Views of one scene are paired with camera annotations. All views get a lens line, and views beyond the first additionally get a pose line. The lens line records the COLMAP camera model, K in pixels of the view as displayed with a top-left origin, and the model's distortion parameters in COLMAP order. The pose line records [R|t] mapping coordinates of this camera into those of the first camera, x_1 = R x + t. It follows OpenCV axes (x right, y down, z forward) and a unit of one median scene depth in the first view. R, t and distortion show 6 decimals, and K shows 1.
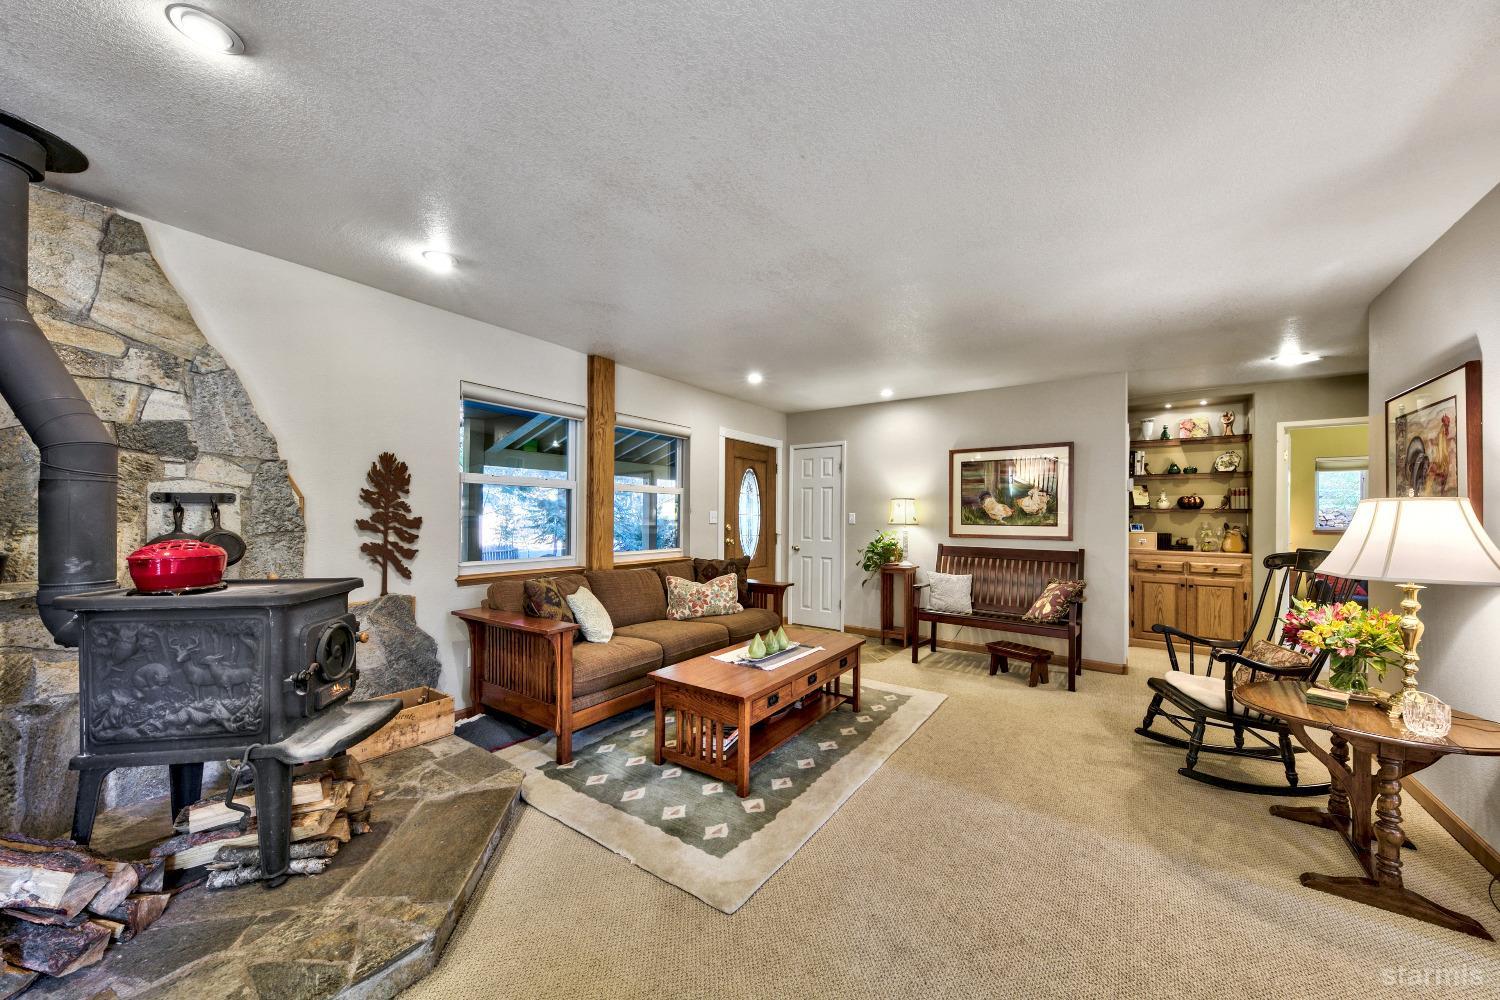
lens RADIAL K [[521.9, 0, 754.1], [0, 521.9, 511.6], [0, 0, 1]] dist [0.006750, -0.001728]
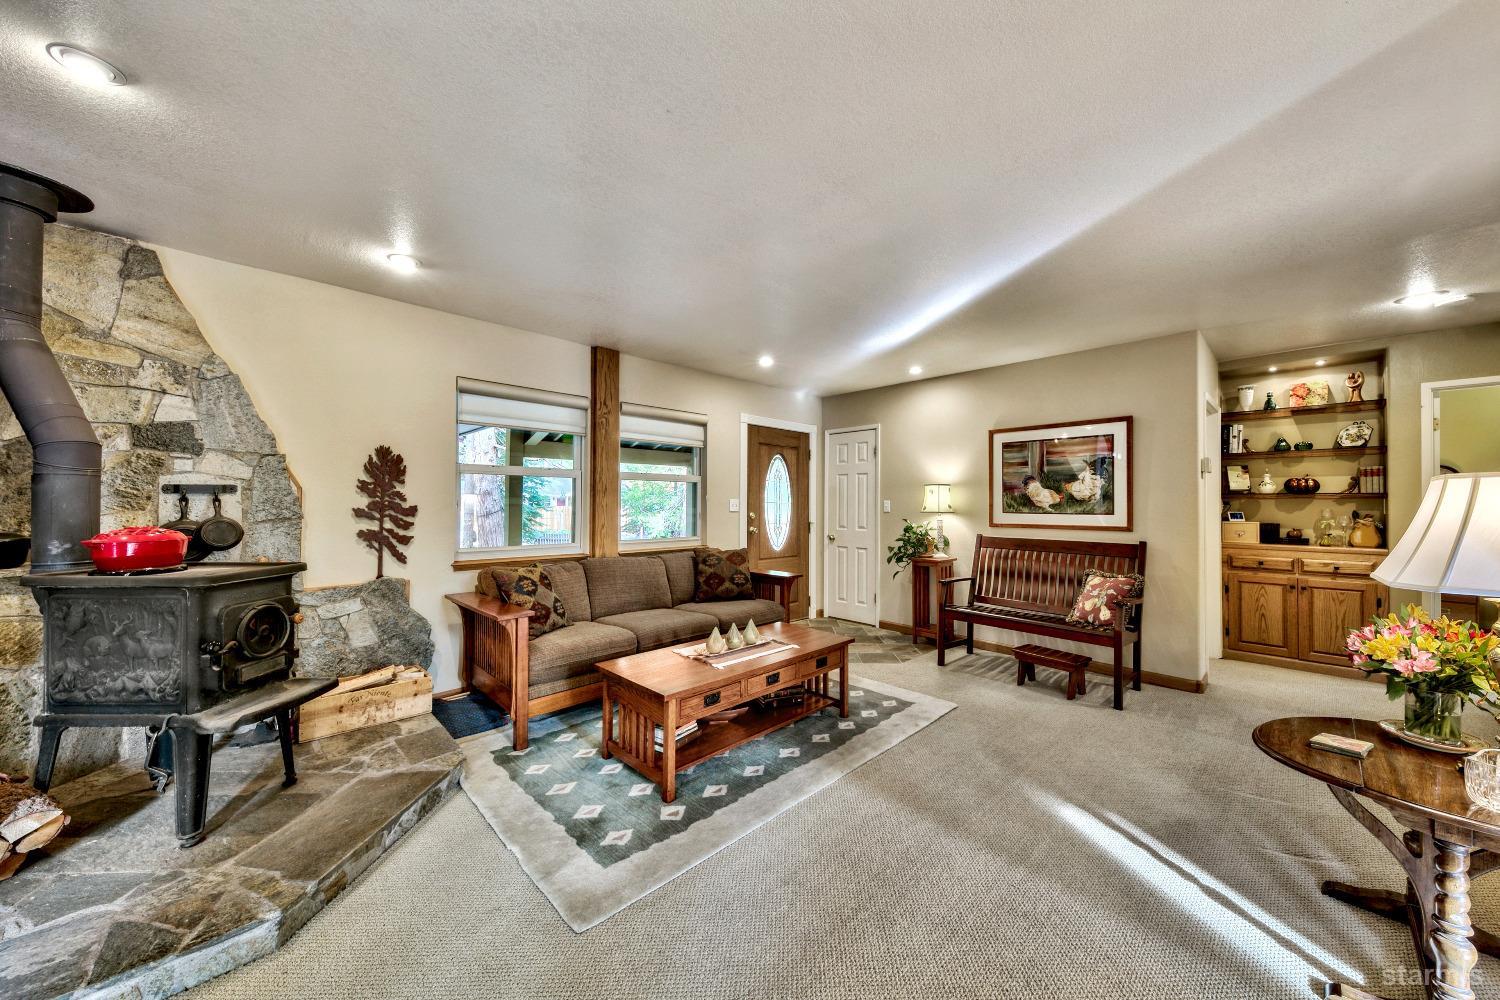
lens RADIAL K [[521.9, 0, 757.9], [0, 521.9, 494.9], [0, 0, 1]] dist [0.006750, -0.001728]
pose [[0.984220, -0.006466, -0.176833, 0.252356], [0.004639, 0.999932, -0.010744, 0.003281], [0.176890, 0.009754, 0.984182, 0.078518]]
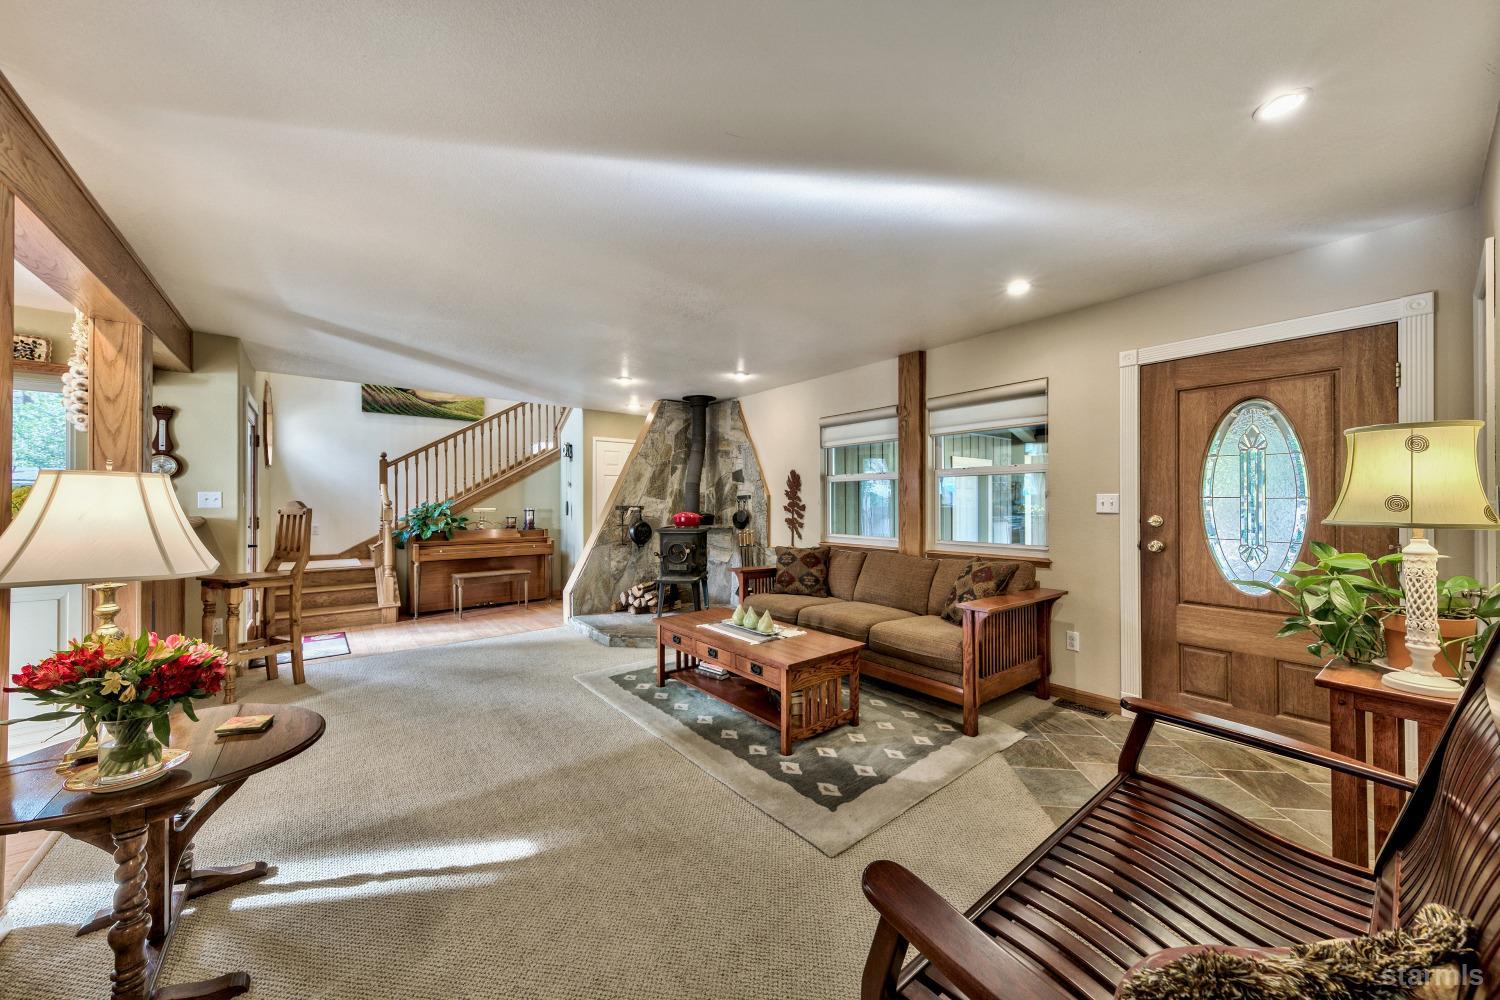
lens RADIAL K [[521.9, 0, 757.4], [0, 521.9, 501.8], [0, 0, 1]] dist [0.006750, -0.001728]
pose [[-0.254595, -0.011723, -0.966977, 1.133594], [0.005474, 0.999893, -0.013563, 0.025940], [0.967032, -0.008747, -0.254504, 1.370062]]
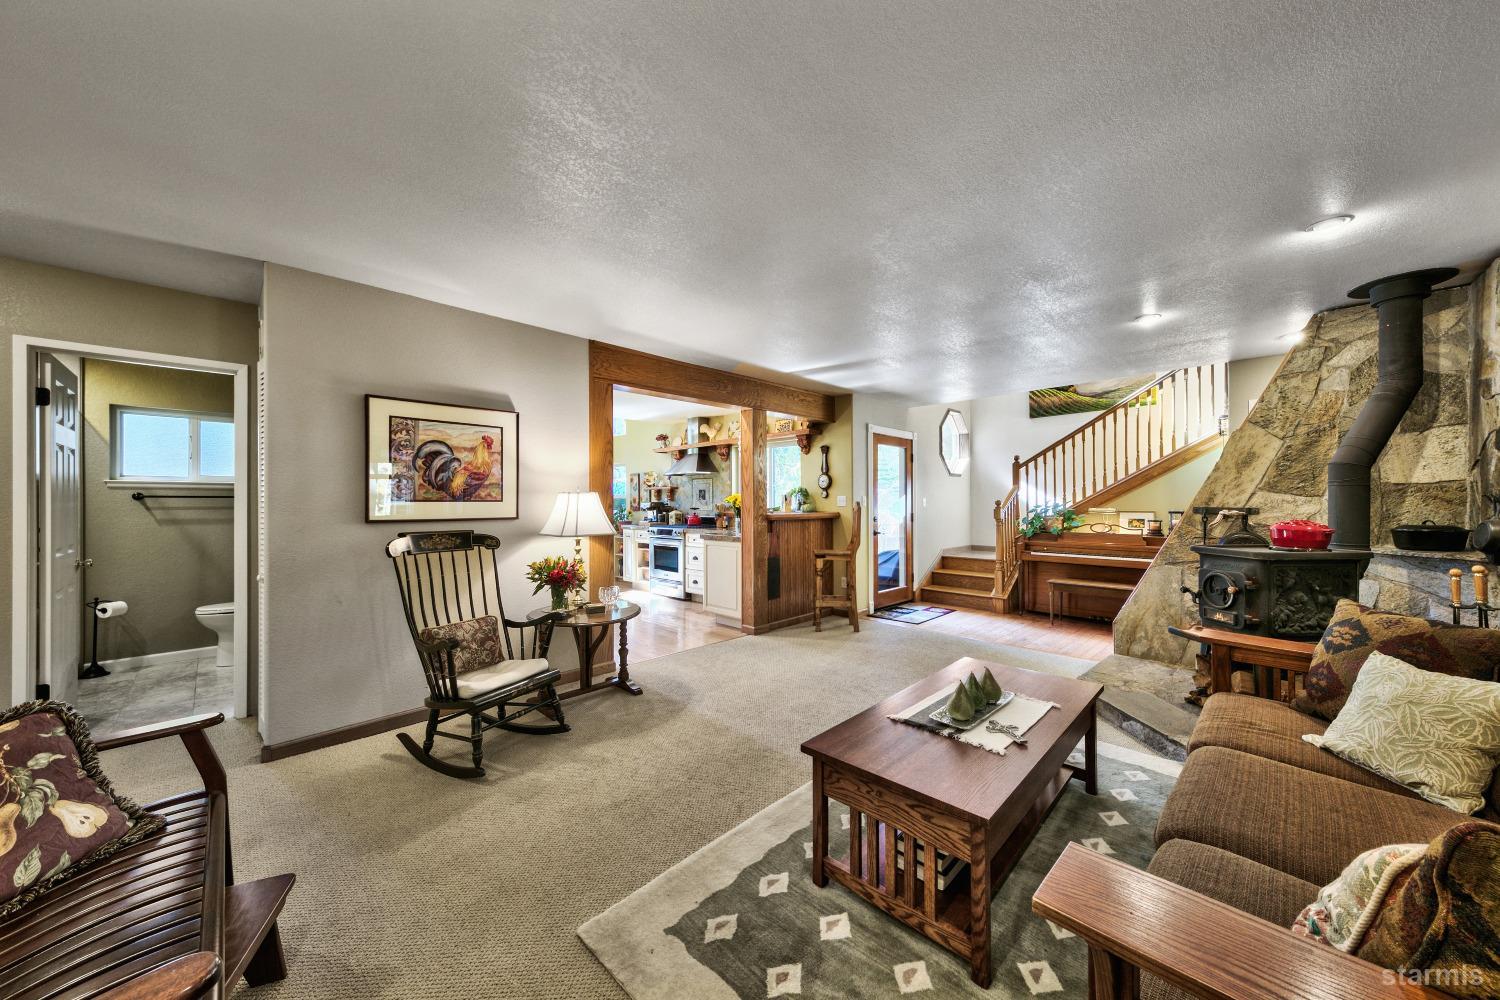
lens RADIAL K [[521.9, 0, 755.8], [0, 521.9, 502.9], [0, 0, 1]] dist [0.006750, -0.001728]
pose [[-0.988805, -0.005776, 0.149100, 0.216113], [-0.006543, 0.999968, -0.004653, 0.013212], [-0.149068, -0.005576, -0.988811, 1.805526]]
